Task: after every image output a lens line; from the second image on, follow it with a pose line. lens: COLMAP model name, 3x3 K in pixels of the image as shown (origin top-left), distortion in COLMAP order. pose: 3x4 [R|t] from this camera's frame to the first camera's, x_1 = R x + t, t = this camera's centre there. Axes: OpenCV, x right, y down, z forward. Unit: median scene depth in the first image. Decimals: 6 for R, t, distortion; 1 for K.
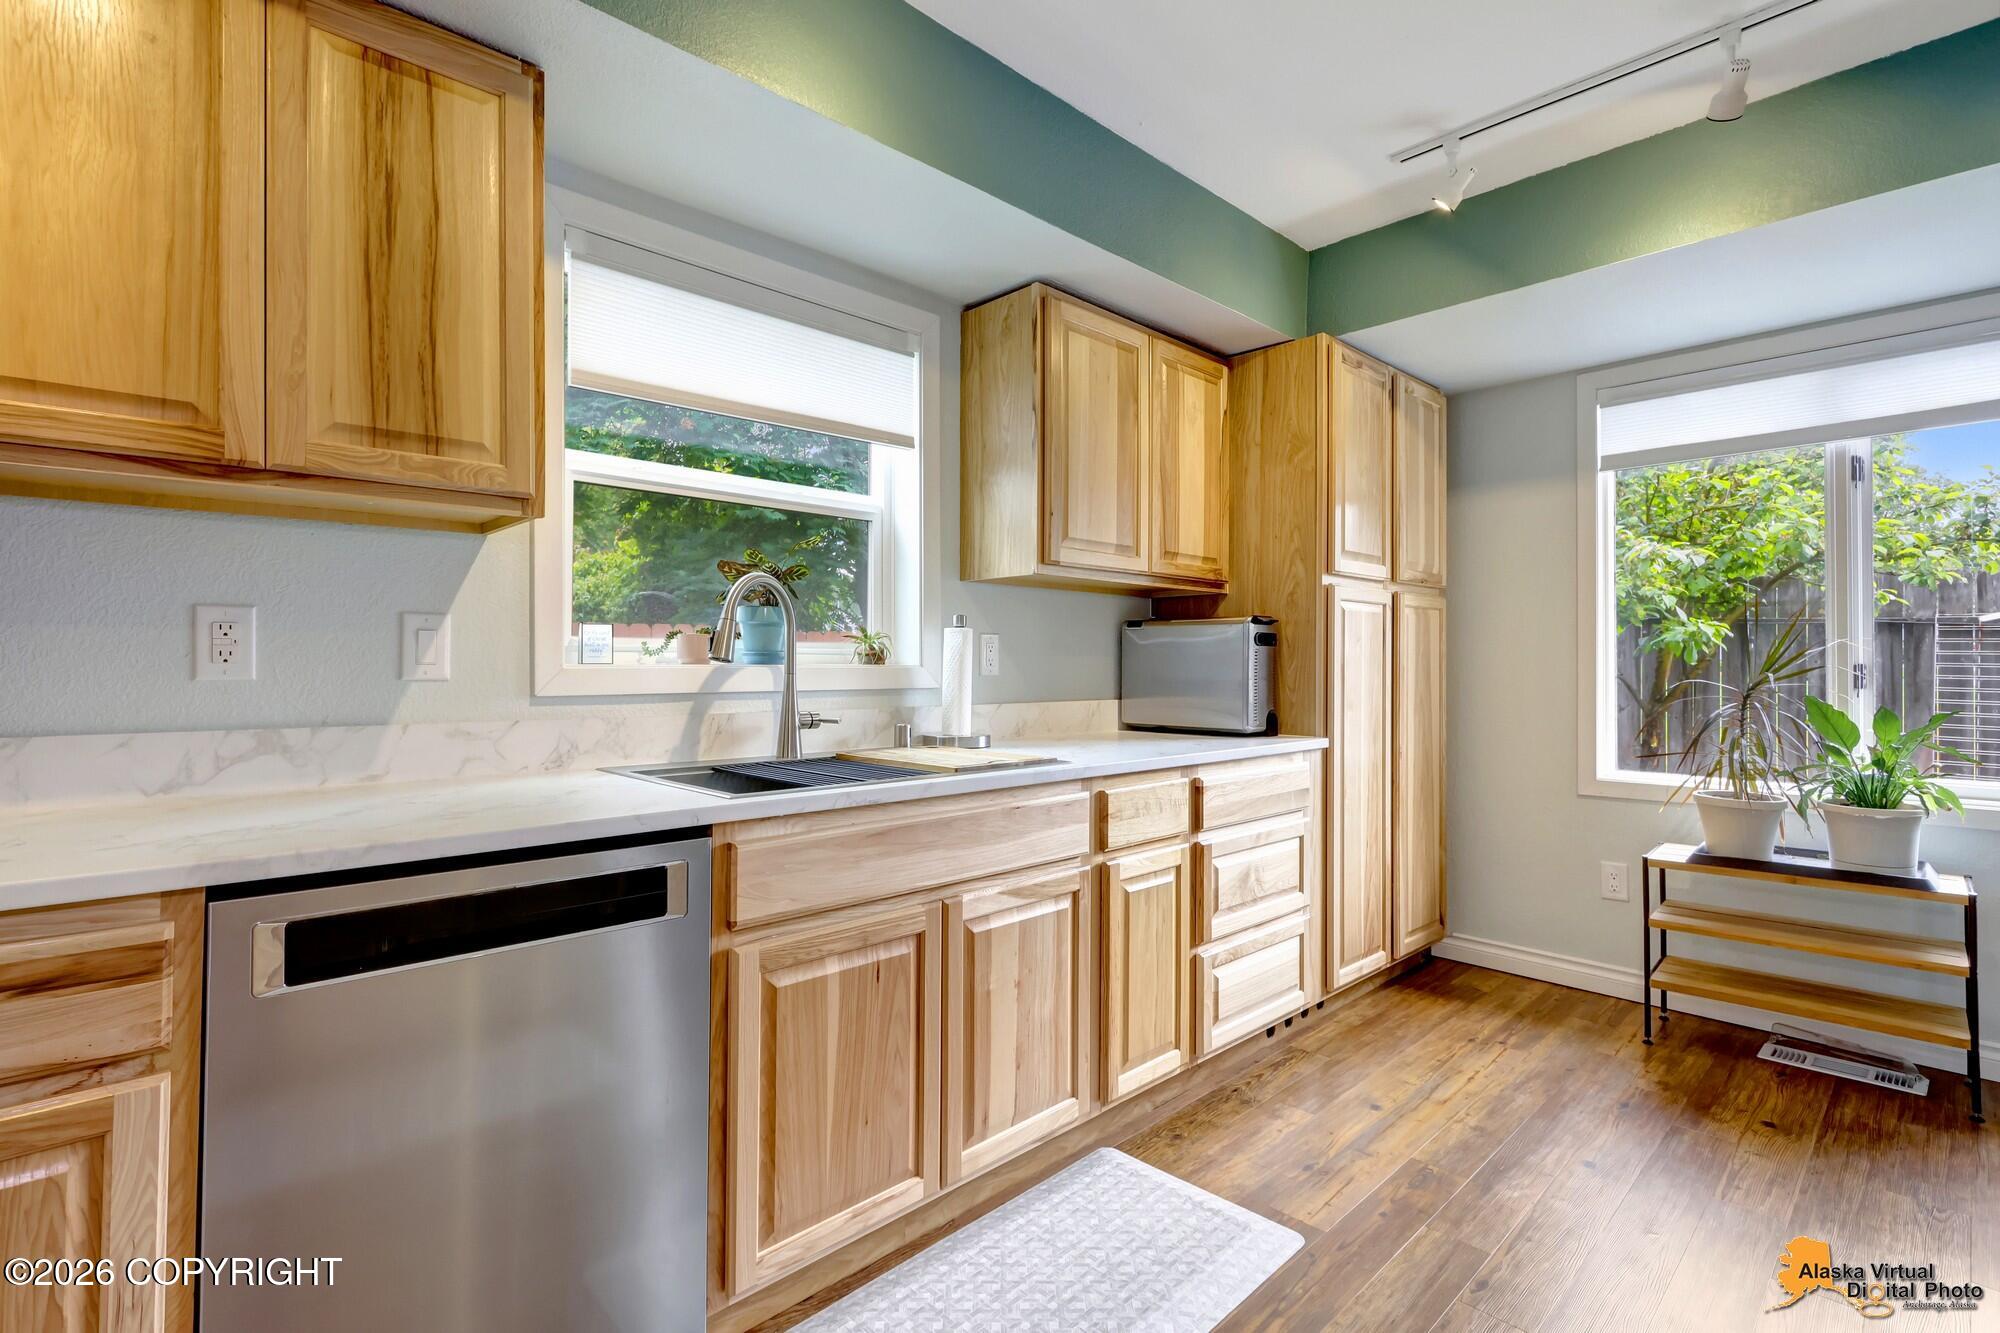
lens RADIAL K [[934.3, 0, 993.4], [0, 934.3, 651.1], [0, 0, 1]] dist [0.003103, -0.001139]
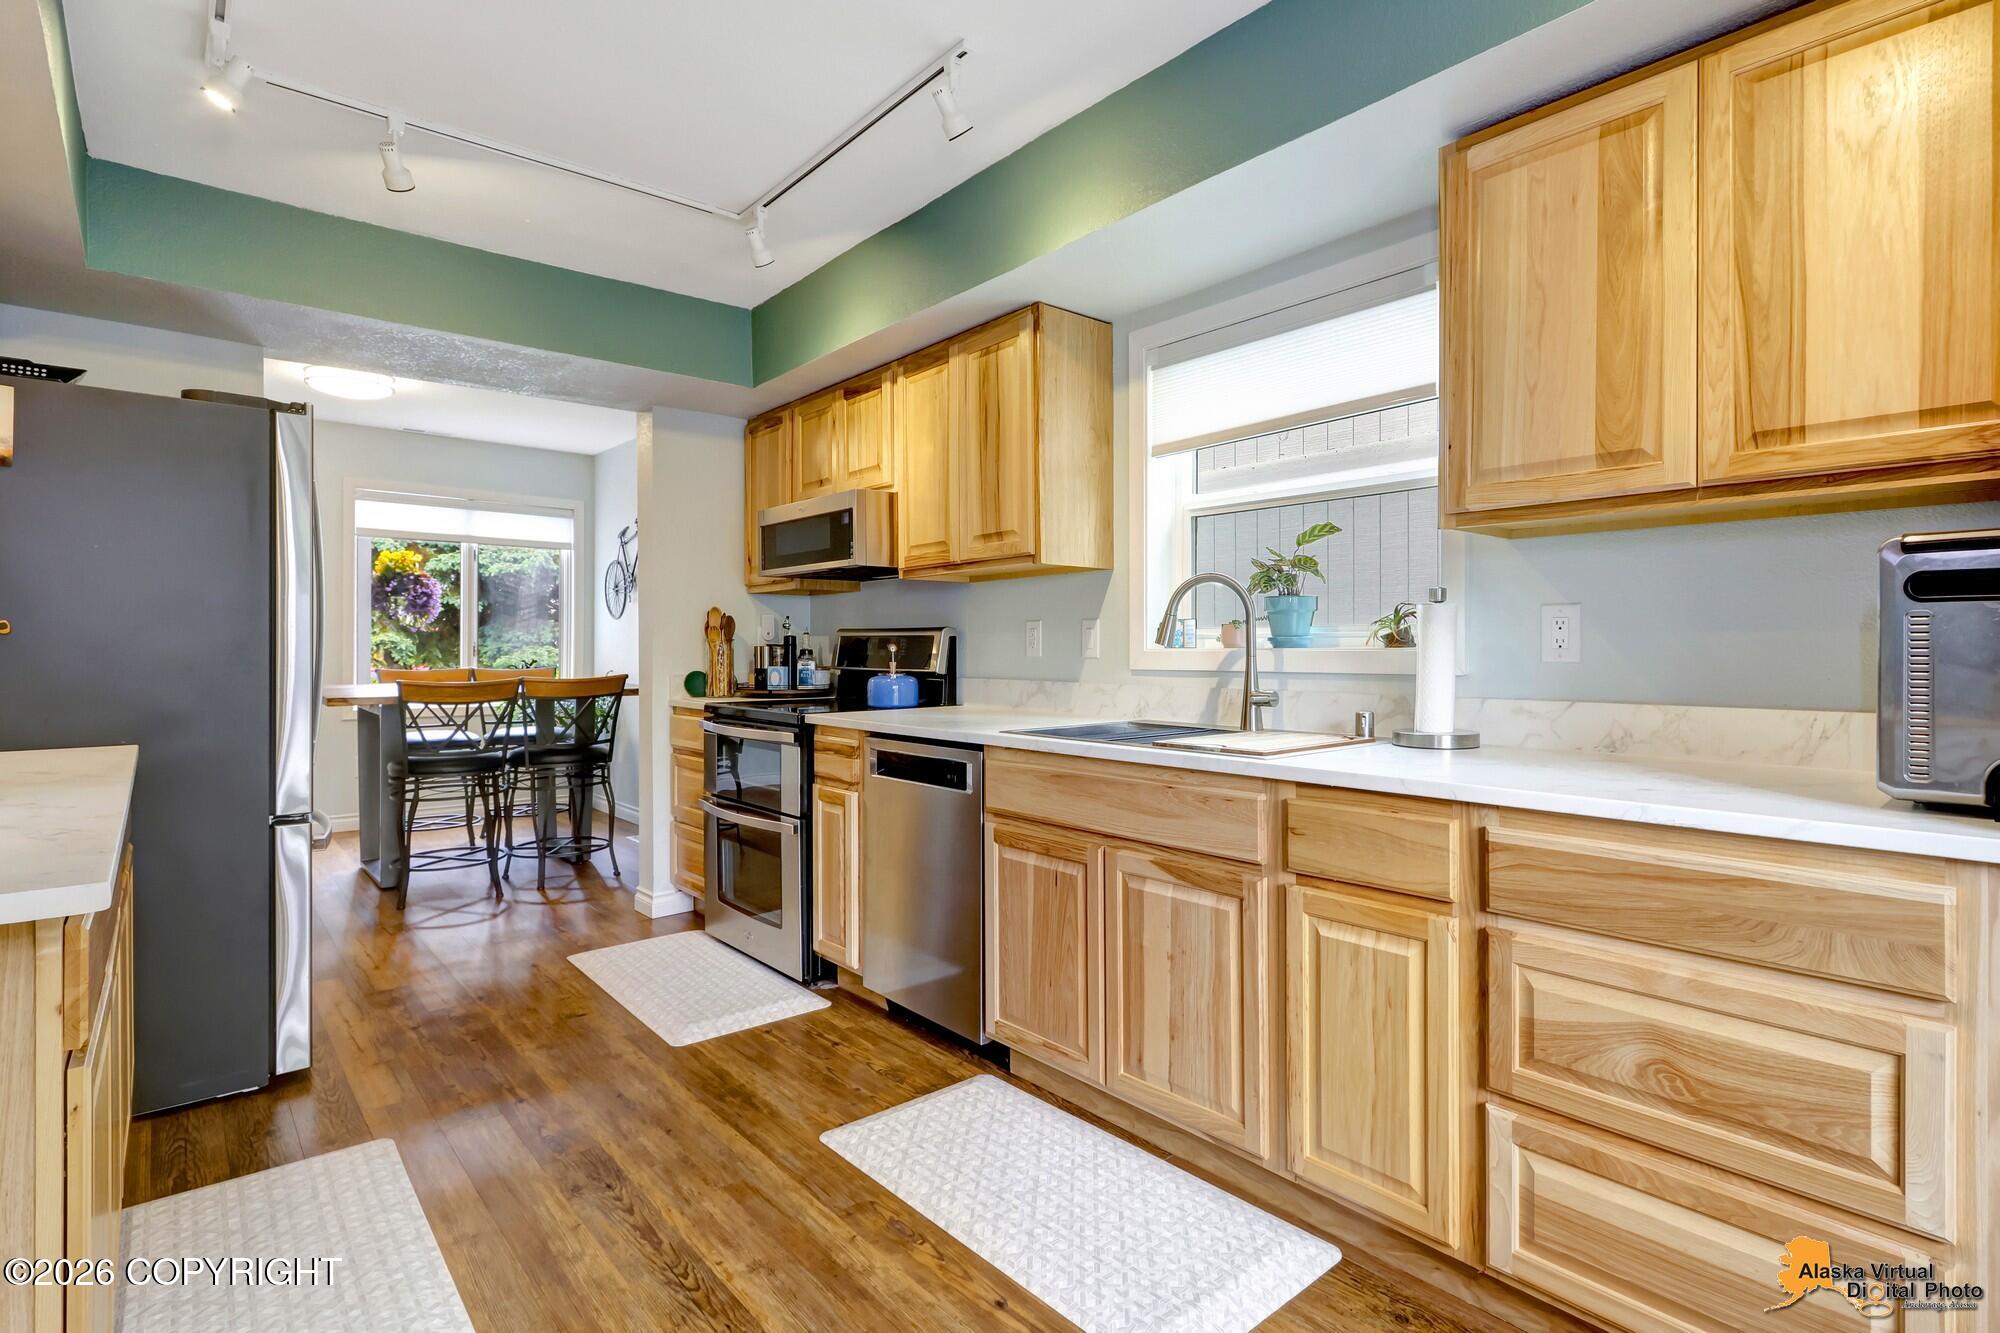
lens RADIAL K [[982.2, 0, 1048.6], [0, 982.2, 647.6], [0, 0, 1]] dist [0.000132, 0.000337]
pose [[-0.034551, -0.000055, -0.999403, 0.847535], [0.018929, 0.999821, -0.000710, 0.008502], [0.999224, -0.018942, -0.034544, 0.688797]]
